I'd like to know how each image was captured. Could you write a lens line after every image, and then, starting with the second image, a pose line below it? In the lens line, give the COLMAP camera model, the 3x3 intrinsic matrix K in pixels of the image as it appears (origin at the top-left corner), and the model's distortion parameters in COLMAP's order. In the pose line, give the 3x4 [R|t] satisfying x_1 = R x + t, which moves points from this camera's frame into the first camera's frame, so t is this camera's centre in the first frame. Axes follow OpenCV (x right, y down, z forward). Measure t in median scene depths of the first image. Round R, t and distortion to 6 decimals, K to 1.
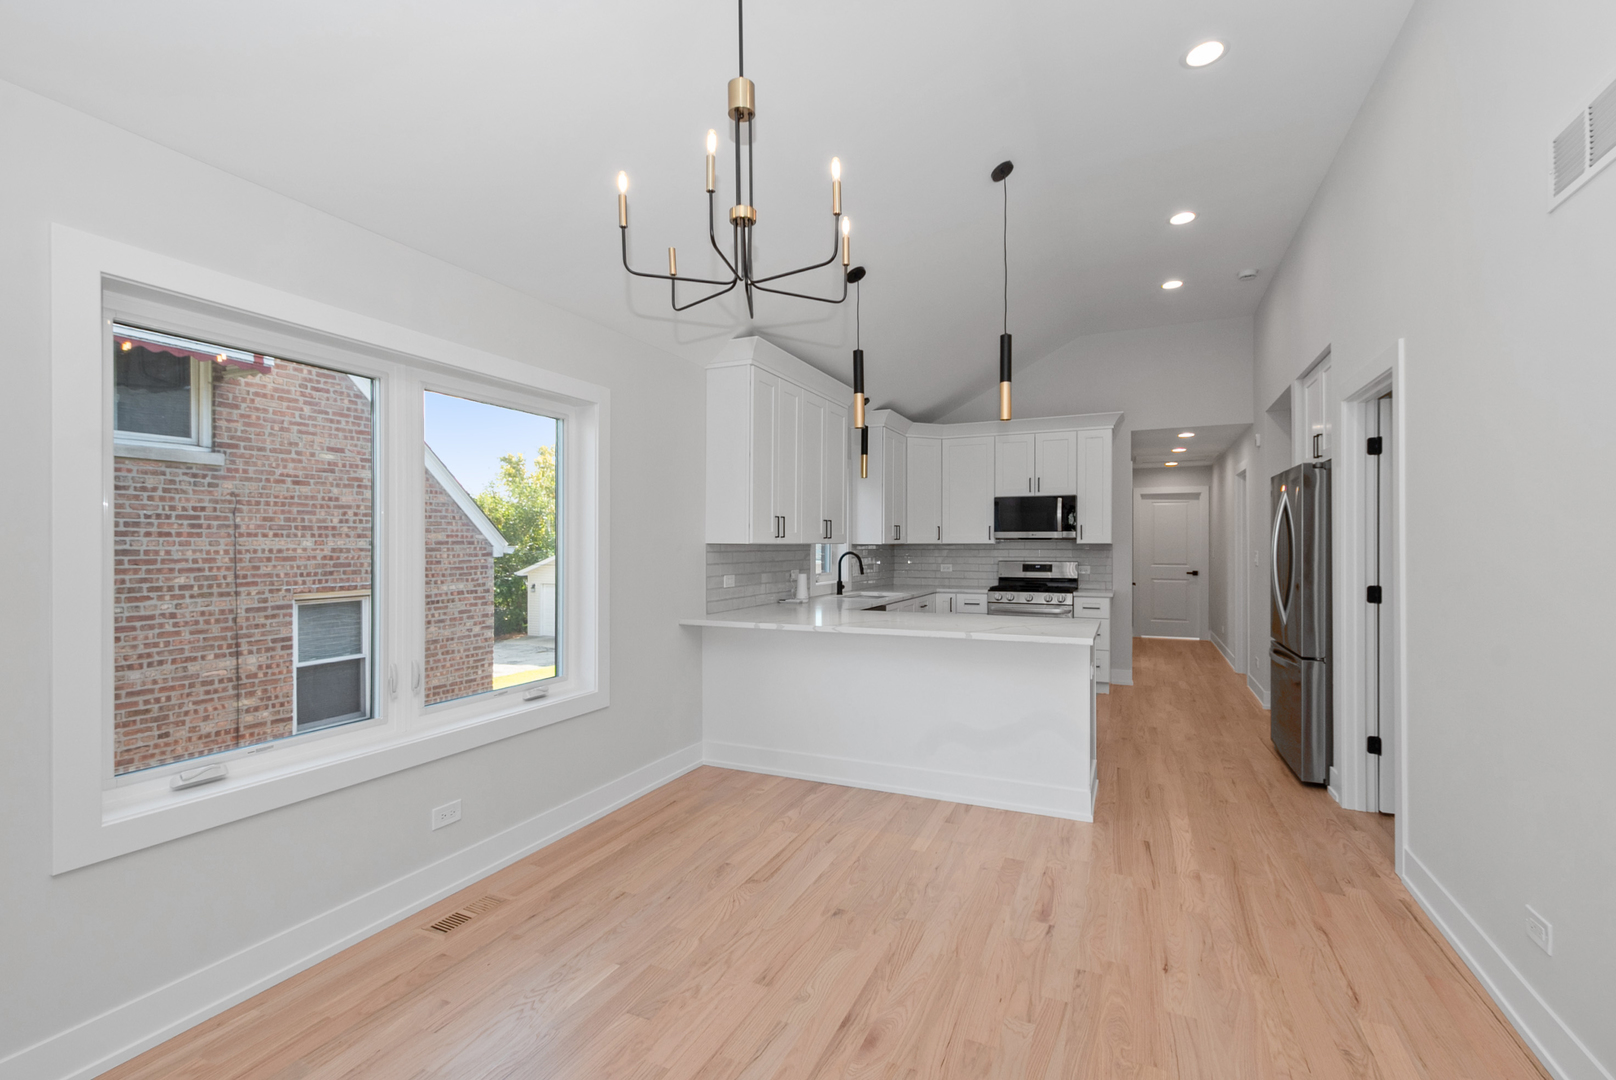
lens RADIAL K [[705.4, 0, 819.6], [0, 705.4, 547.0], [0, 0, 1]] dist [0.002007, -0.000490]
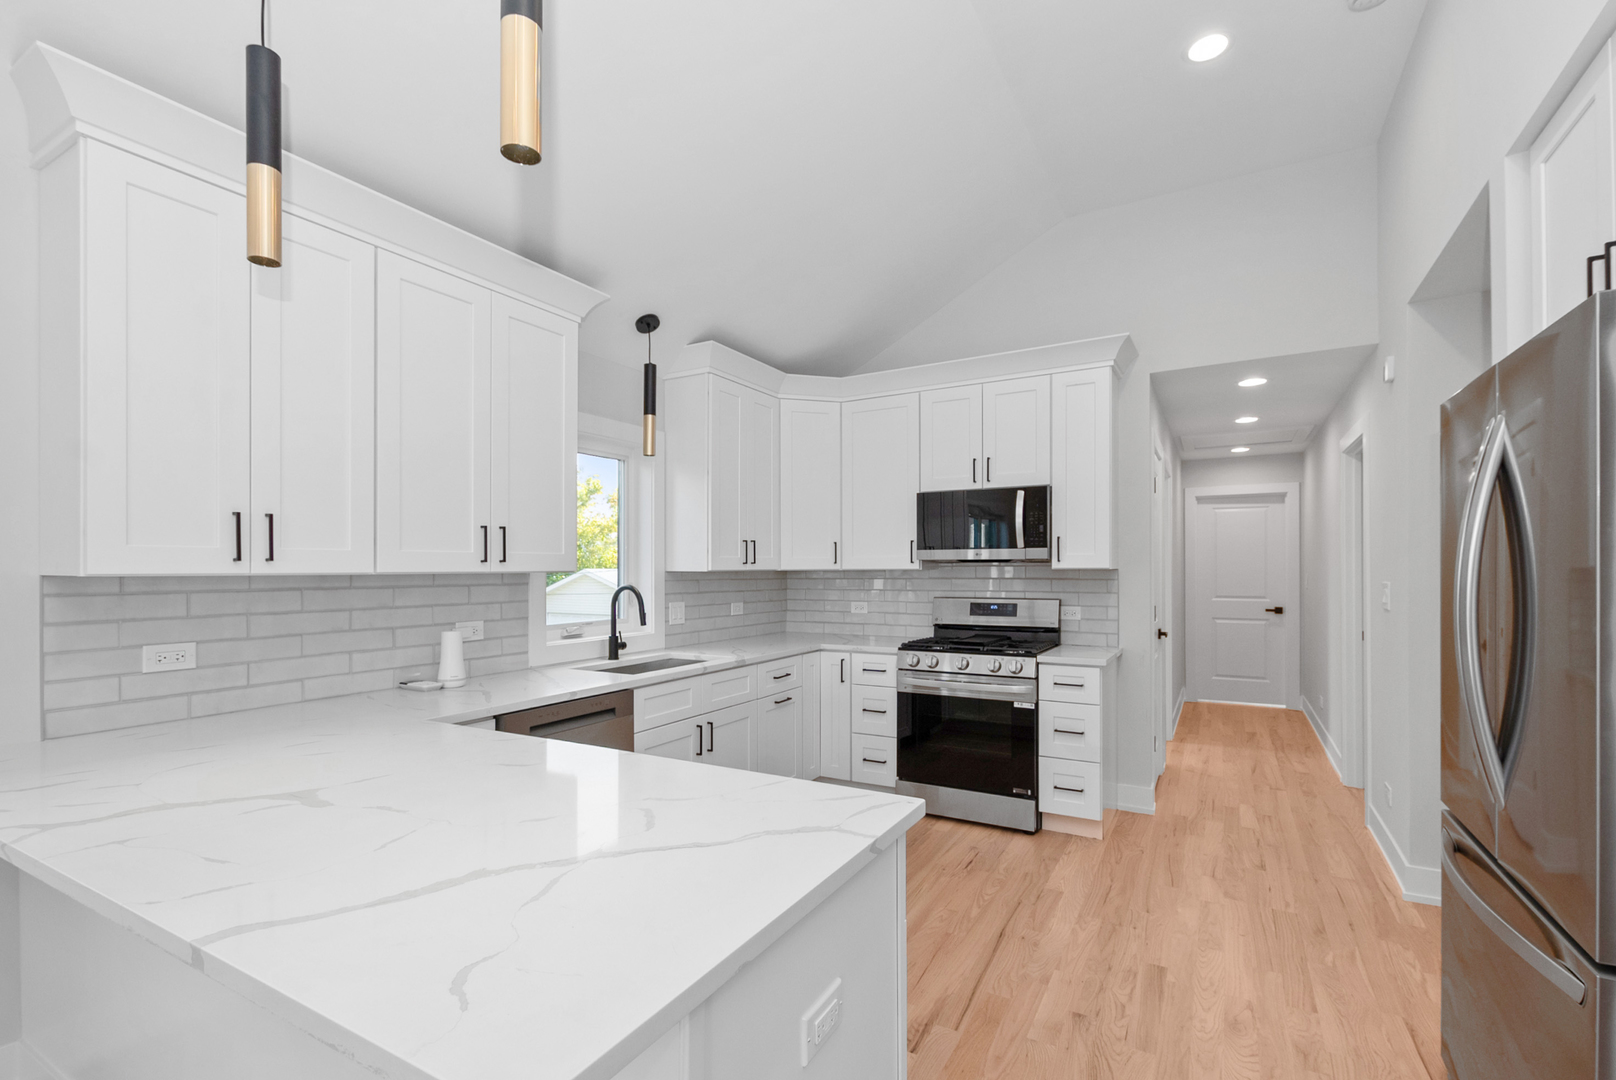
lens RADIAL K [[718.0, 0, 819.6], [0, 718.0, 563.9], [0, 0, 1]] dist [0.002908, -0.000305]
pose [[0.995620, -0.004499, -0.093381, 0.232244], [0.003604, 0.999946, -0.009748, -0.004004], [0.093420, 0.009368, 0.995583, 0.397713]]
